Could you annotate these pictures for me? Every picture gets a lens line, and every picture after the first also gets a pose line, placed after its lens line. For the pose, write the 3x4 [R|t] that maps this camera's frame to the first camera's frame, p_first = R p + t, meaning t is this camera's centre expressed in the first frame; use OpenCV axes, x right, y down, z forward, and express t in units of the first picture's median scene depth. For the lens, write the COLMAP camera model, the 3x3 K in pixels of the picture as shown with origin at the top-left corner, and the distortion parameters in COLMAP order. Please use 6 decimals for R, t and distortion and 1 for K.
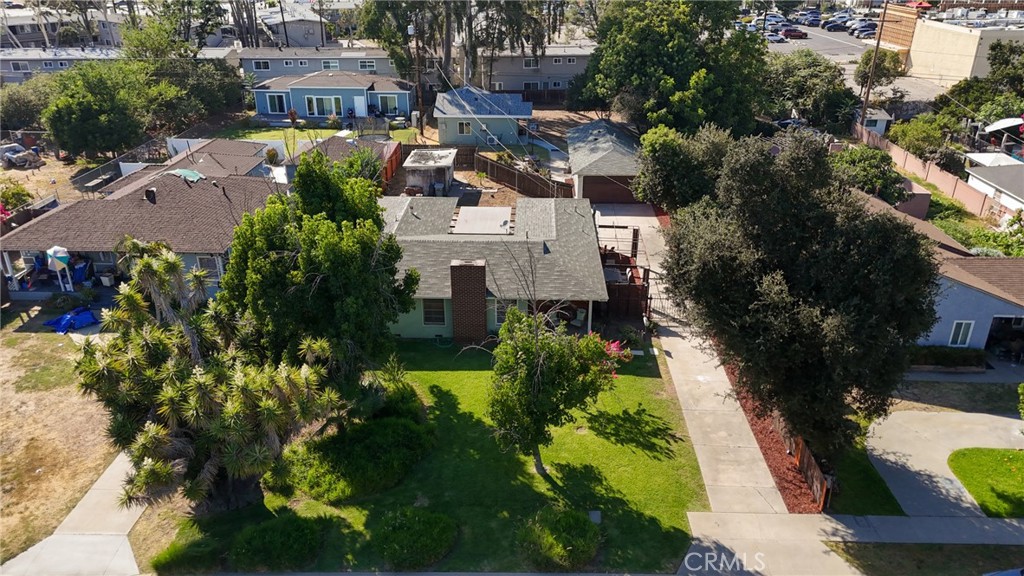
lens RADIAL K [[754.1, 0, 512.0], [0, 754.1, 288.0], [0, 0, 1]] dist [0.073577, -0.063124]
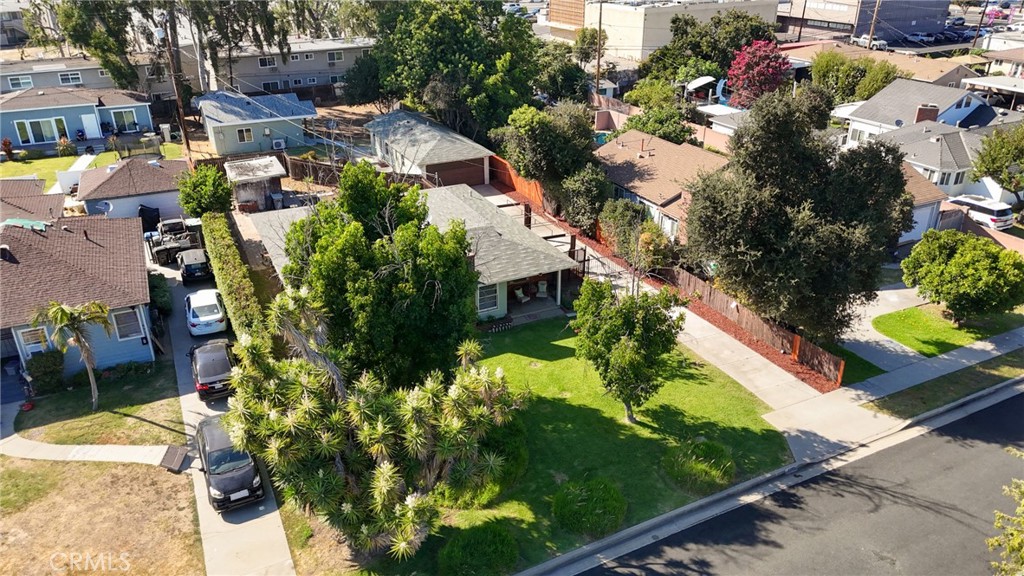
lens RADIAL K [[754.1, 0, 512.0], [0, 754.1, 288.0], [0, 0, 1]] dist [0.073577, -0.063124]
pose [[0.884870, -0.203479, 0.419047, -0.352029], [0.199955, 0.978379, 0.052847, -0.024237], [-0.420740, 0.037028, 0.906425, 0.053749]]
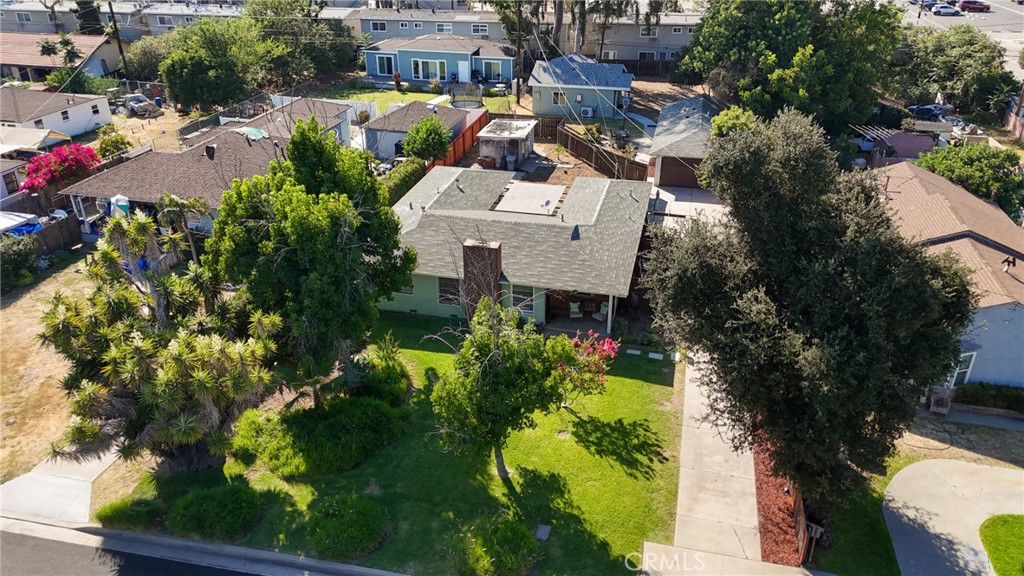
lens RADIAL K [[754.1, 0, 512.0], [0, 754.1, 288.0], [0, 0, 1]] dist [0.073577, -0.063124]
pose [[0.979183, 0.092686, -0.180585, 0.131248], [-0.085079, 0.995147, 0.049439, -0.023485], [0.184290, -0.033046, 0.982316, 0.056375]]
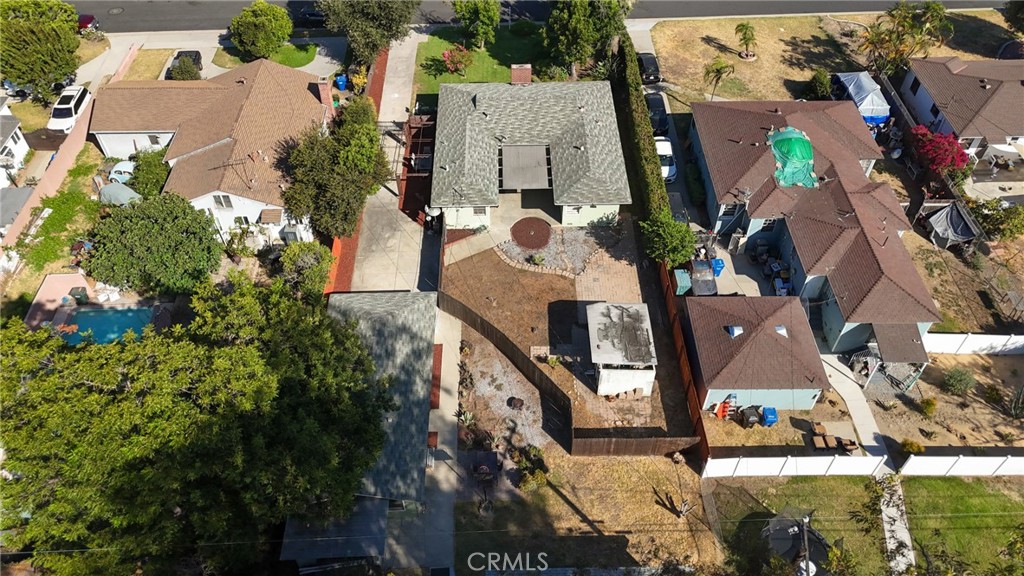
lens RADIAL K [[749.1, 0, 514.7], [0, 749.1, 290.3], [0, 0, 1]] dist [0.072311, -0.066926]
pose [[-0.998549, 0.041541, -0.034255, 0.029181], [-0.019980, 0.304900, 0.952175, -1.264238], [0.049999, 0.951478, -0.303627, 1.681210]]
